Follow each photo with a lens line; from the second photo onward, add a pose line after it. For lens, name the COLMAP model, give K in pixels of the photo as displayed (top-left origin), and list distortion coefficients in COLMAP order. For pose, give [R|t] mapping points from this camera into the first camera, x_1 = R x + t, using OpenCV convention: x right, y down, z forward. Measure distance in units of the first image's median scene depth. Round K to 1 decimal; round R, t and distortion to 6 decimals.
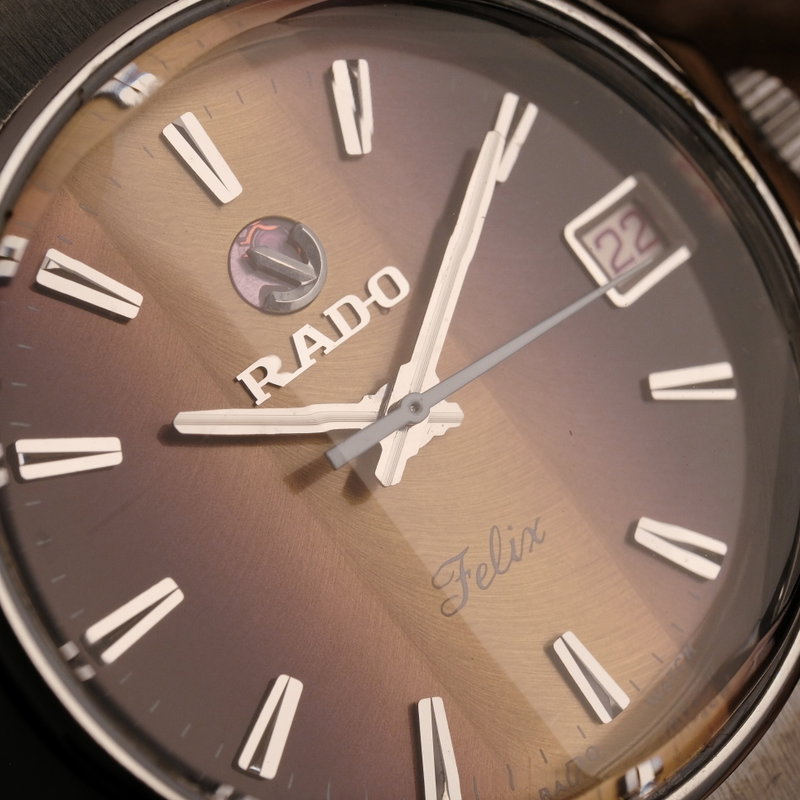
lens RADIAL K [[2687.6, 0, 400.0], [0, 2687.6, 400.0], [0, 0, 1]] dist [0.071935, 0.335235]
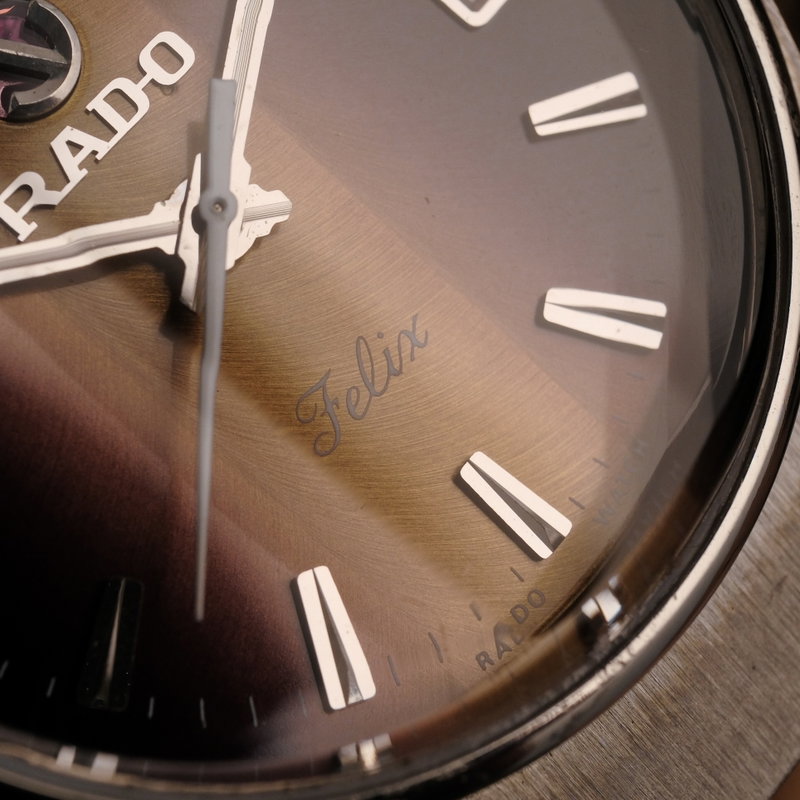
lens RADIAL K [[2687.6, 0, 400.0], [0, 2687.6, 400.0], [0, 0, 1]] dist [0.071935, 0.335235]
pose [[0.980762, -0.182391, -0.069559, 0.097397], [0.187307, 0.979641, 0.072243, 0.010819], [0.054967, -0.083882, 0.994958, 0.224668]]
